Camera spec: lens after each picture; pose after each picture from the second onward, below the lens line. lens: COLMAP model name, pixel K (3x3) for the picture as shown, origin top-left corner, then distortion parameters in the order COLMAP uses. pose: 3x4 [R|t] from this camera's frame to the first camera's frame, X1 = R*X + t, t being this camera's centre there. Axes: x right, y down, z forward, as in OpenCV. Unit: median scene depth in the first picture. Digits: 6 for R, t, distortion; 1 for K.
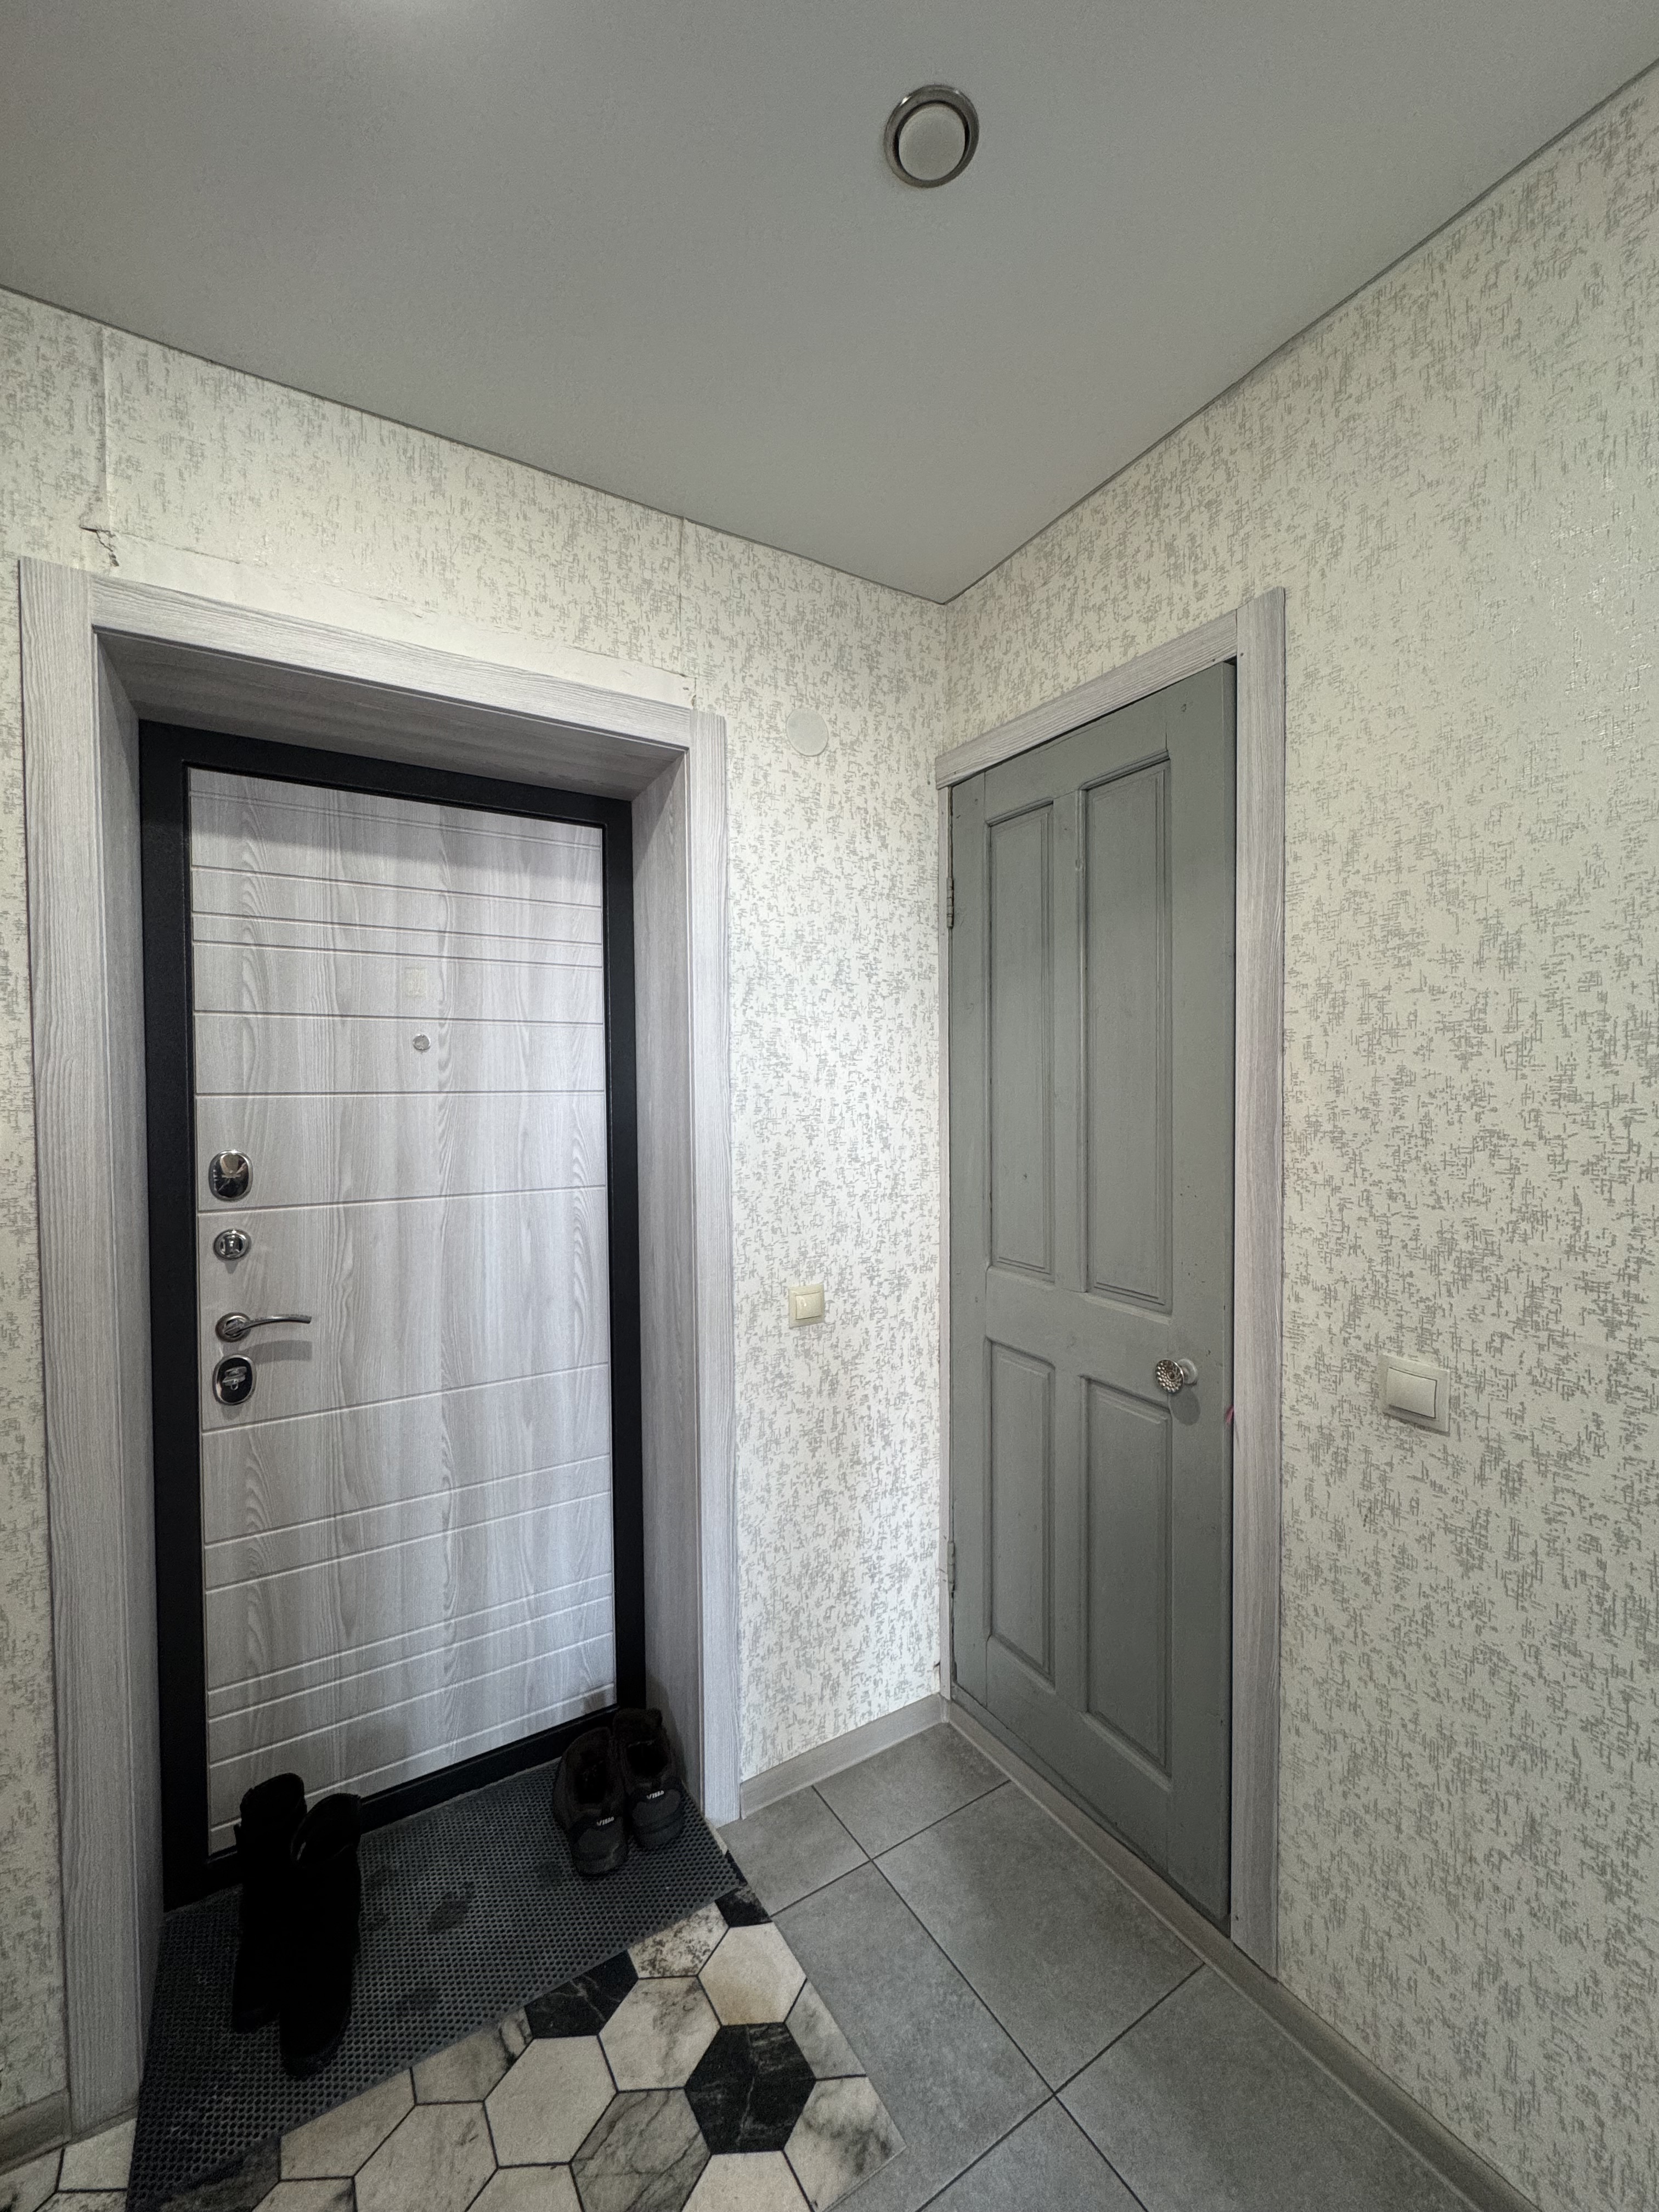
lens RADIAL K [[881.2, 0, 828.5], [0, 881.2, 1103.4], [0, 0, 1]] dist [-0.002697, 0.000497]
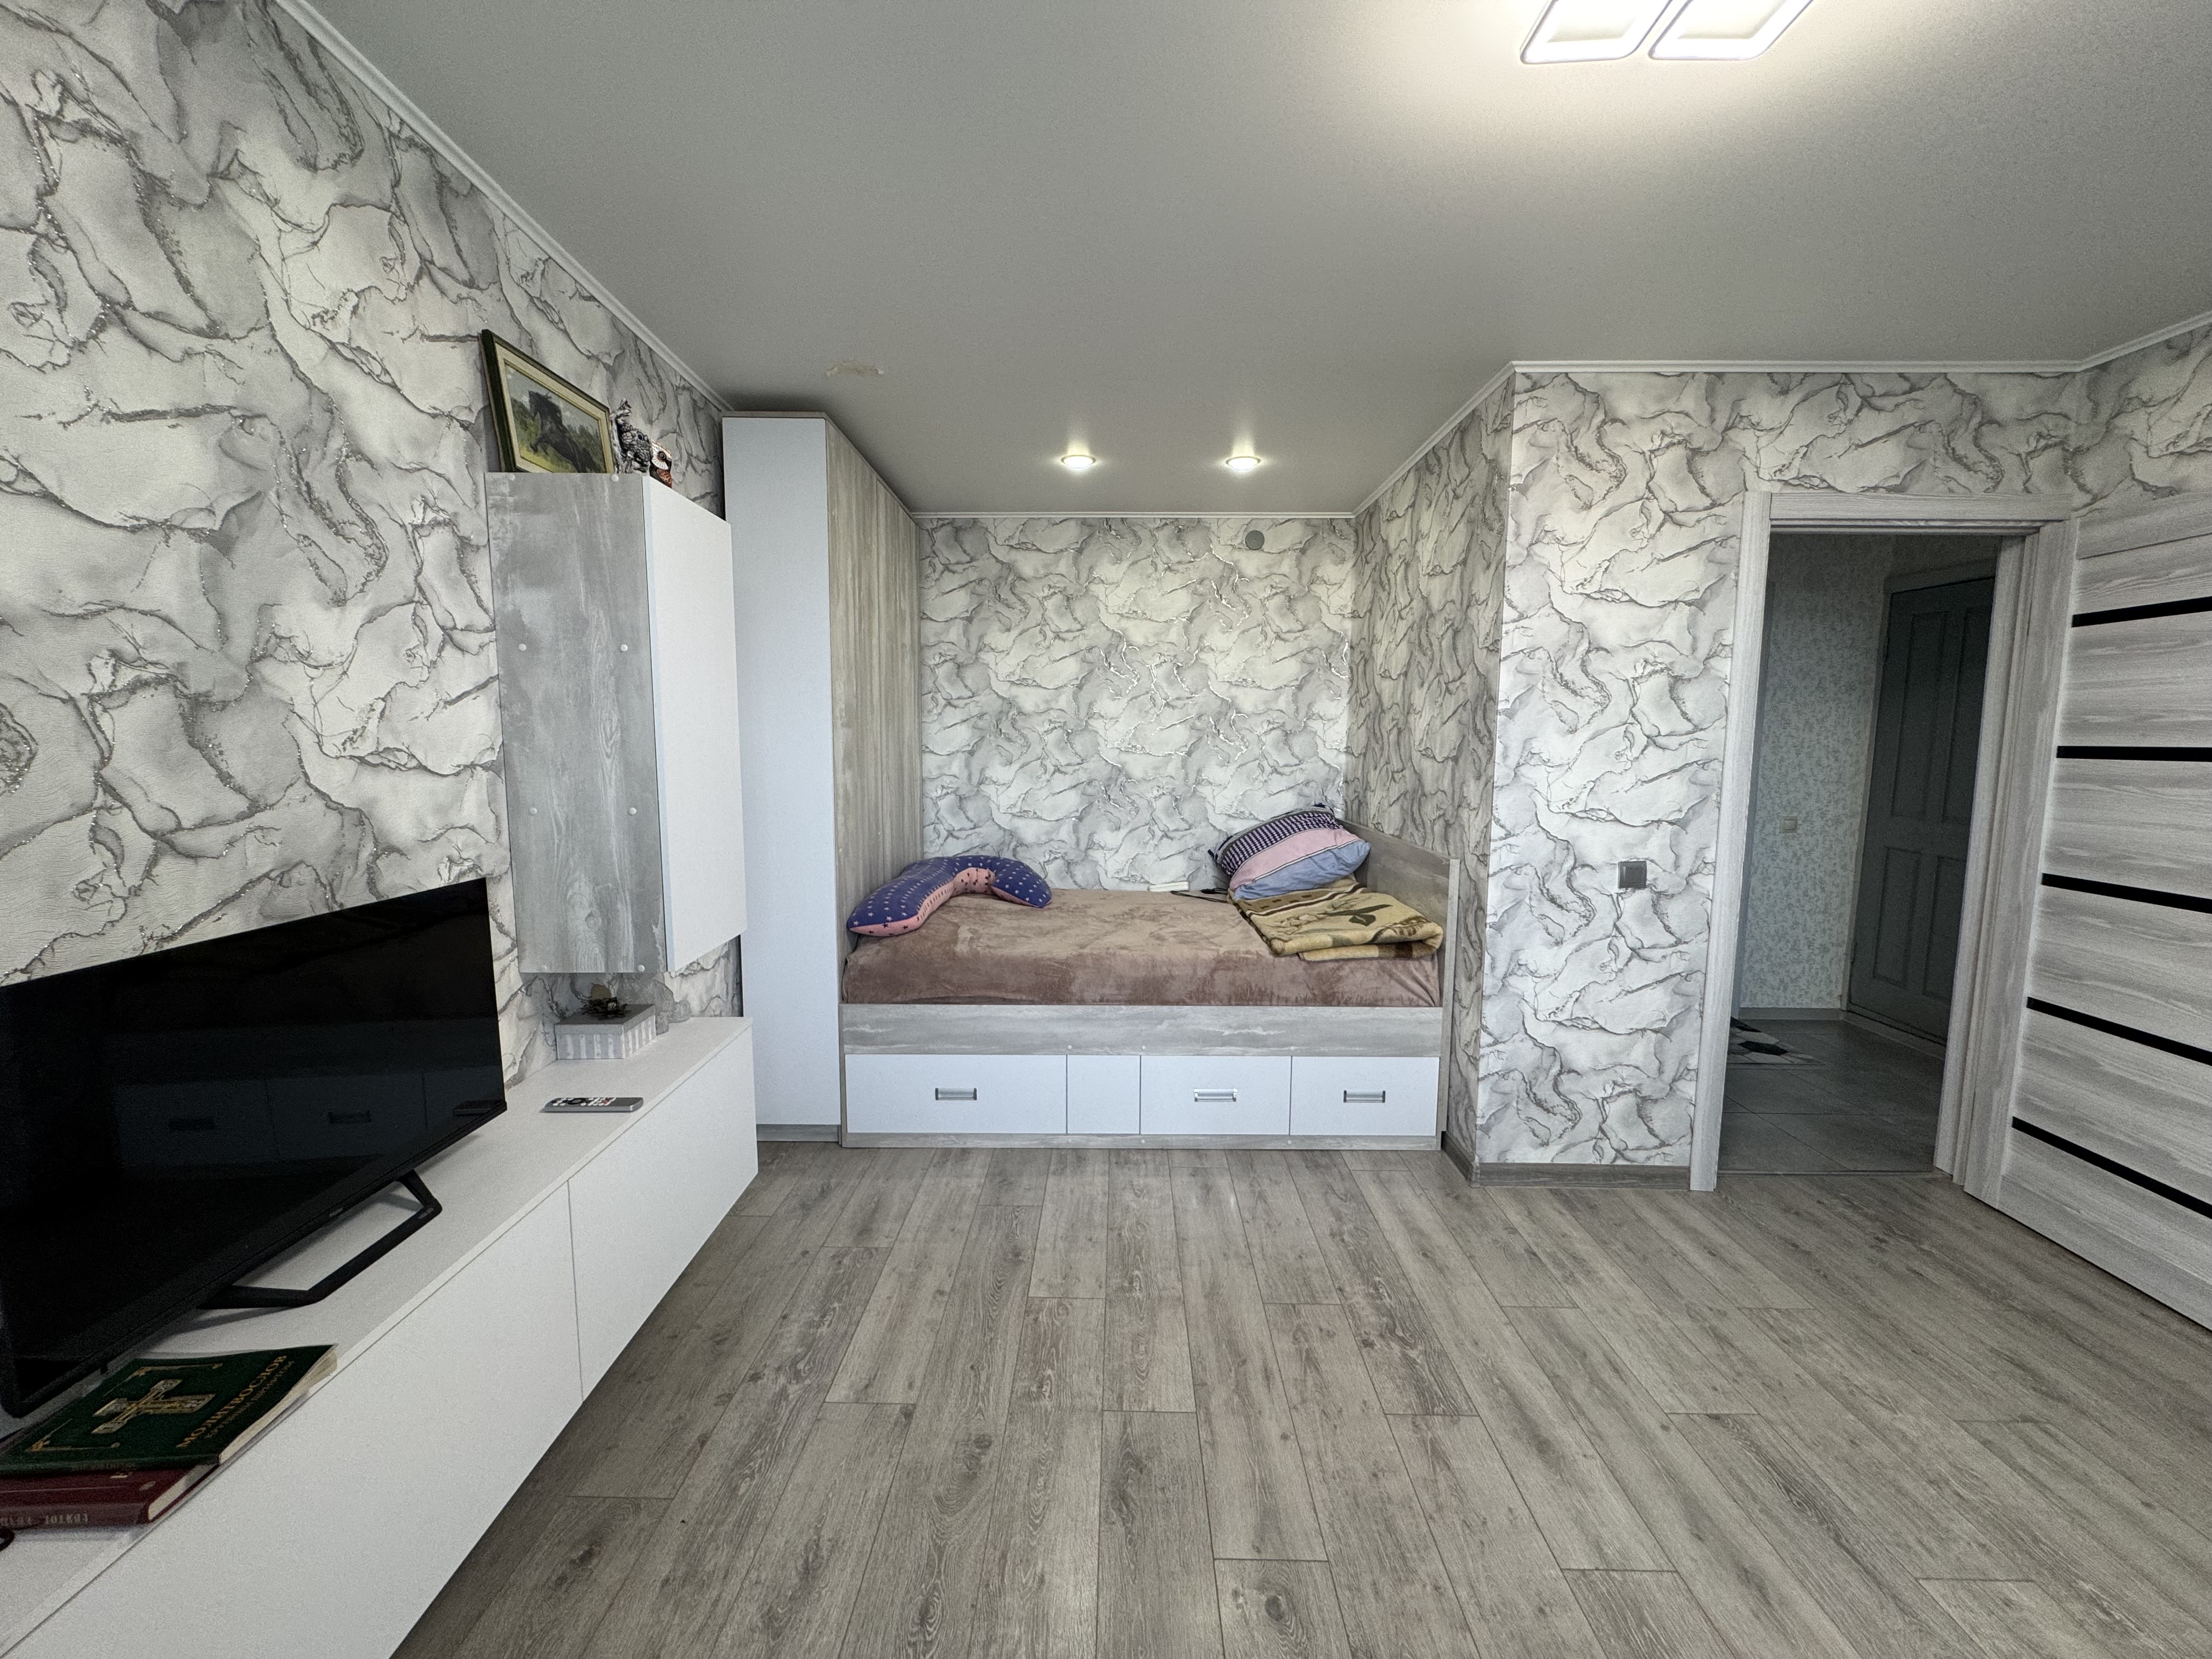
lens RADIAL K [[881.2, 0, 1105.5], [0, 881.2, 828.4], [0, 0, 1]] dist [-0.002697, 0.000497]
pose [[0.844419, 0.071245, -0.530925, -0.341760], [-0.019596, 0.994561, 0.102294, 0.033638], [0.535325, -0.075975, 0.841222, -2.126860]]
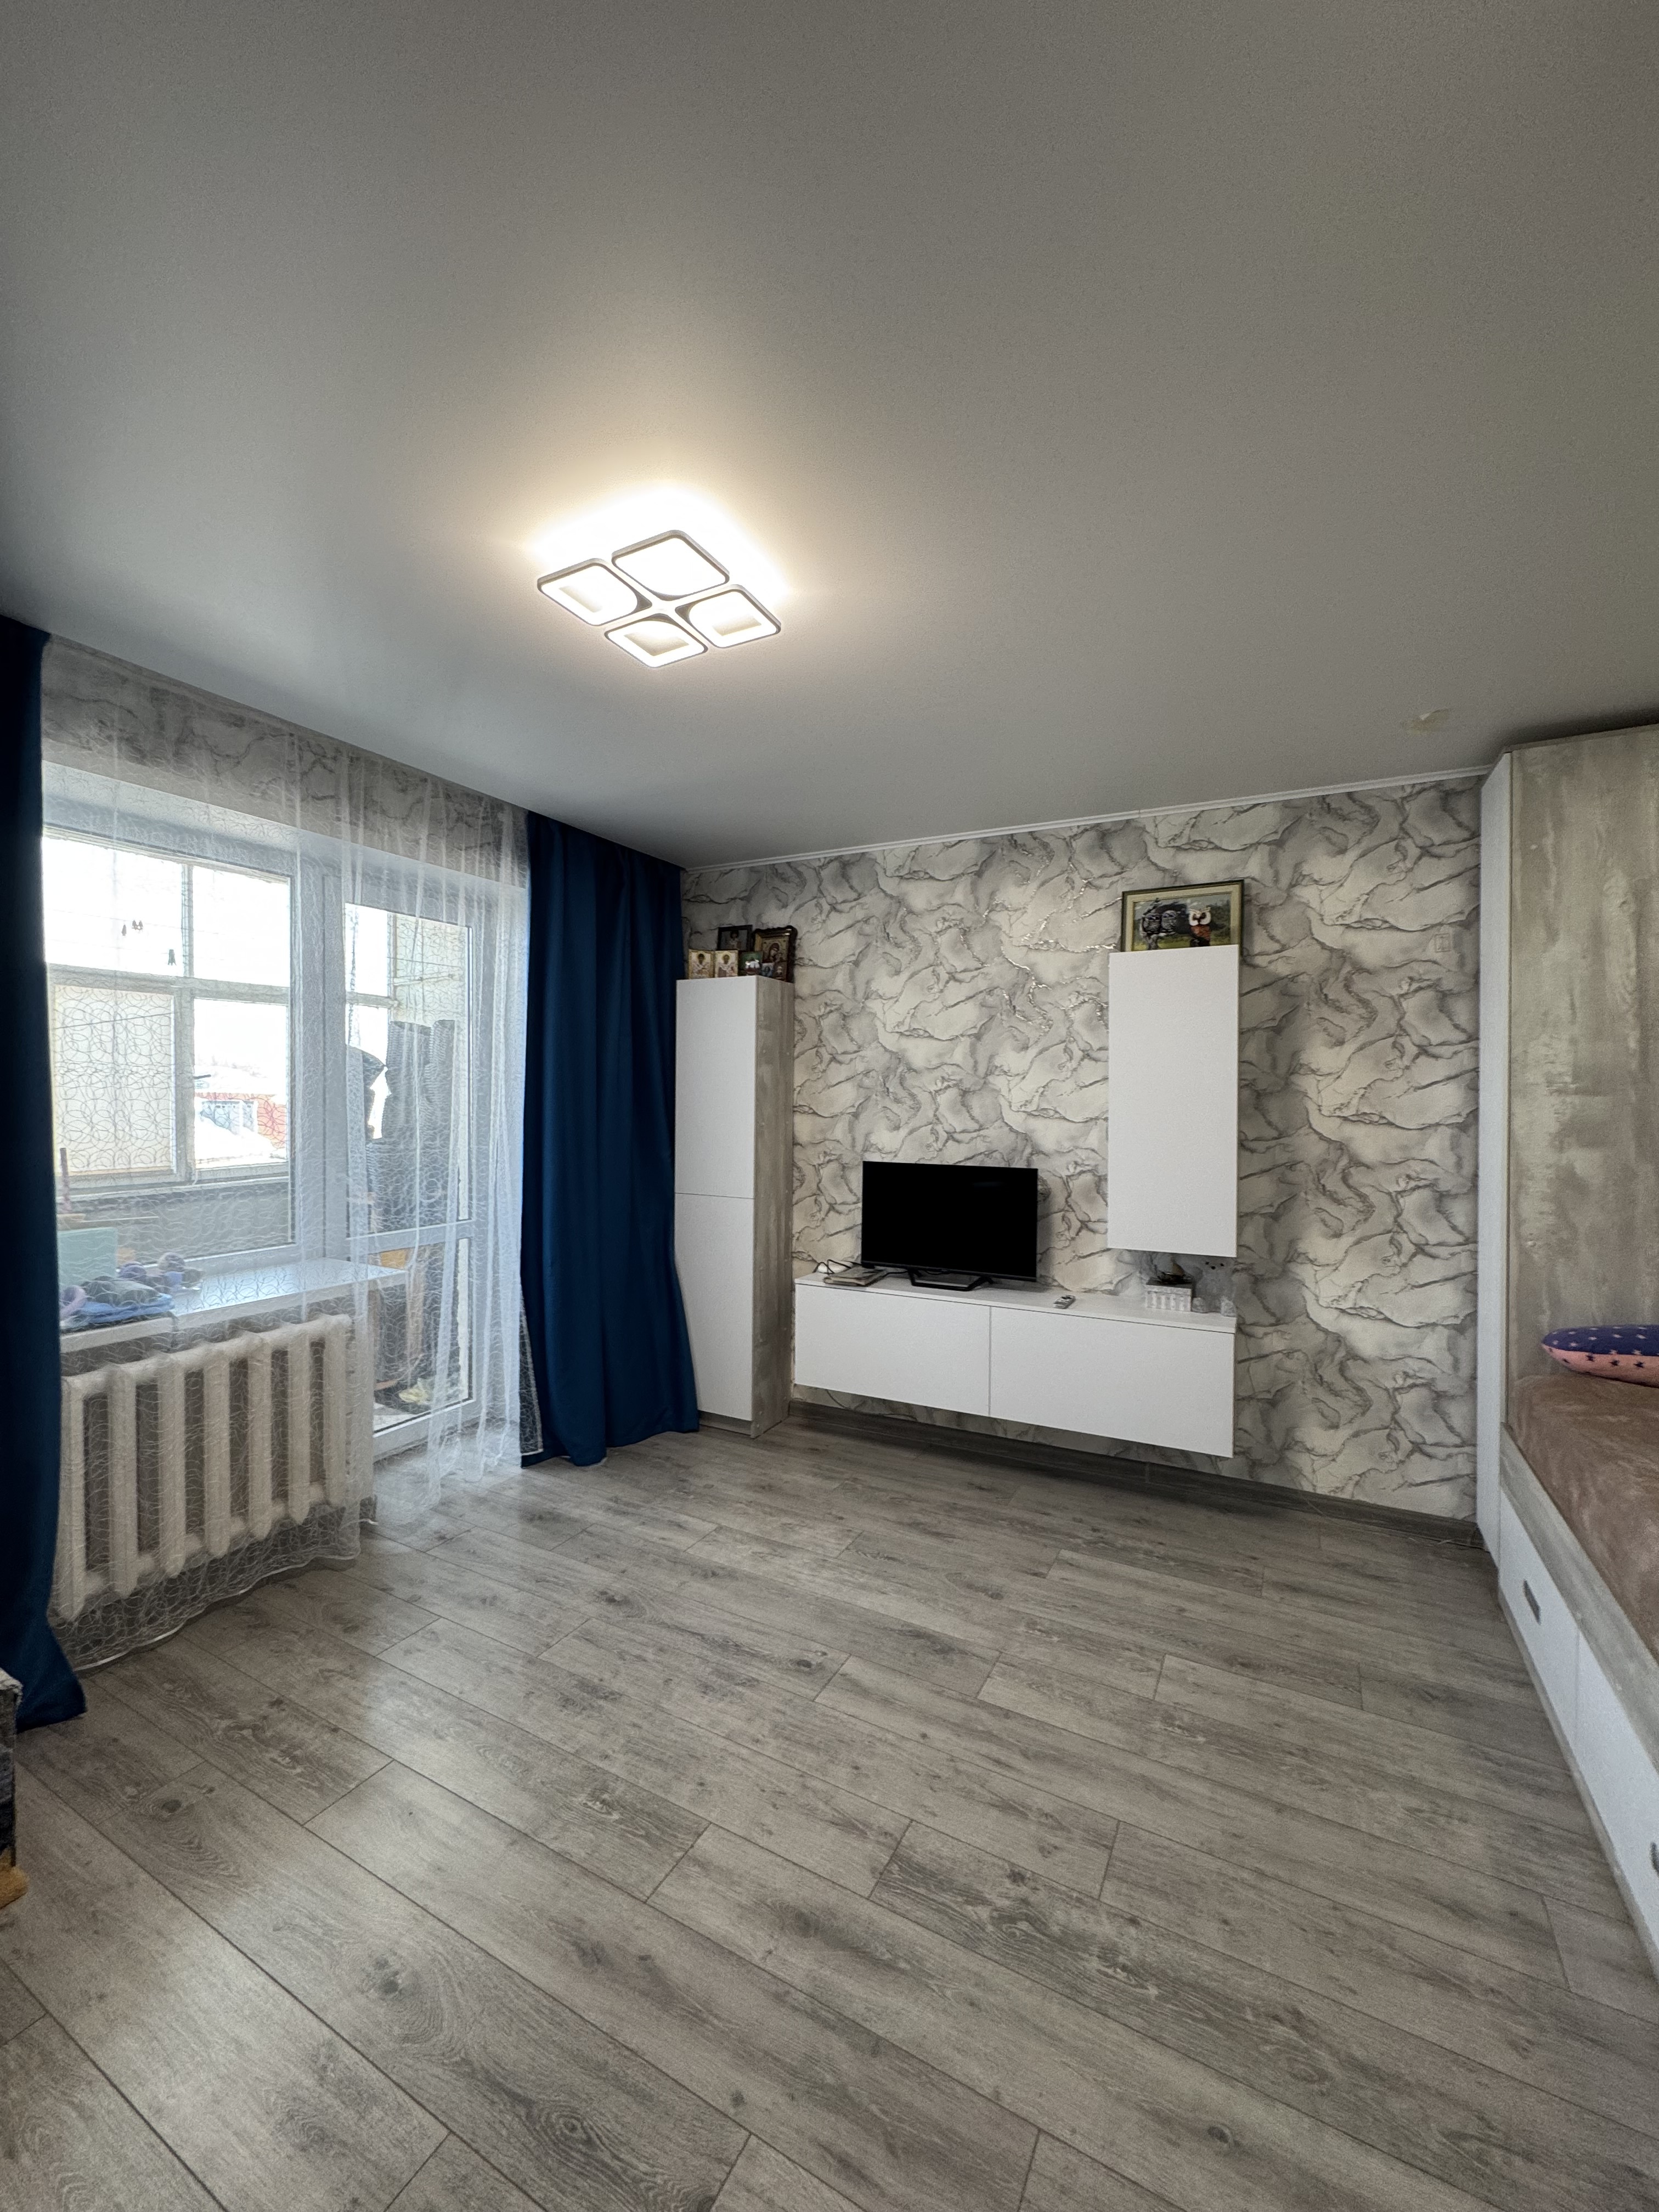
lens RADIAL K [[881.2, 0, 831.6], [0, 881.2, 1104.2], [0, 0, 1]] dist [-0.002697, 0.000497]
pose [[-0.865748, 0.012681, -0.500319, 0.002507], [0.002202, 0.999766, 0.021530, 0.004427], [0.500475, 0.017537, -0.865573, -0.279171]]
